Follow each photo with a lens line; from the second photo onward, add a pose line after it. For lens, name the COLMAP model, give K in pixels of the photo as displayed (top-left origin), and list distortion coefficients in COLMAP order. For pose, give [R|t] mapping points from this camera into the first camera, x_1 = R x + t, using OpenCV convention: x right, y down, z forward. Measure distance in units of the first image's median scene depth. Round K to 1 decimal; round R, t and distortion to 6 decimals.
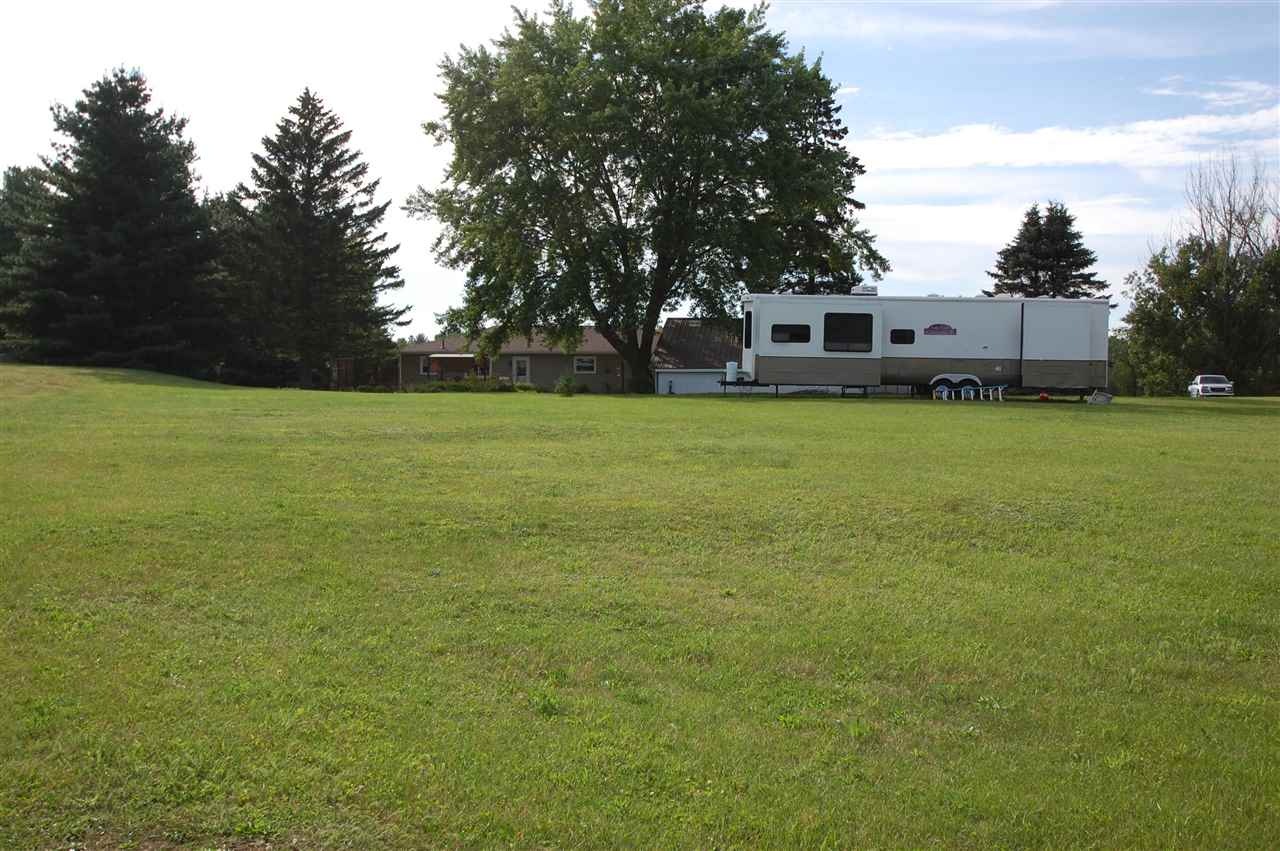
lens RADIAL K [[1326.5, 0, 640.6], [0, 1326.5, 424.8], [0, 0, 1]] dist [0.024761, 0.000000]
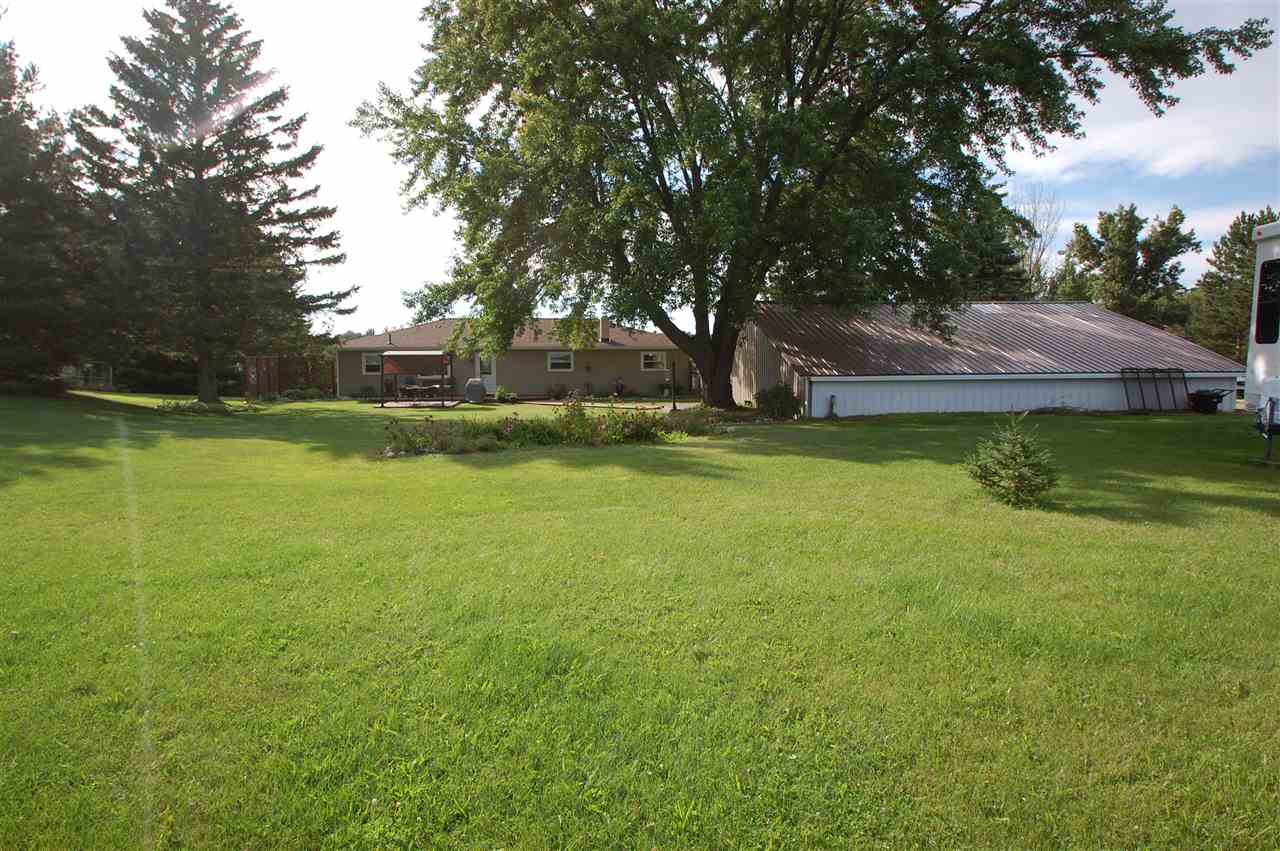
lens RADIAL K [[783.8, 0, 638.1], [0, 783.8, 425.7], [0, 0, 1]] dist [-0.007066, -0.001834]
pose [[0.975751, -0.028306, 0.217044, -0.117064], [0.018148, 0.998651, 0.048657, -0.030228], [-0.218128, -0.043538, 0.974948, 0.535696]]
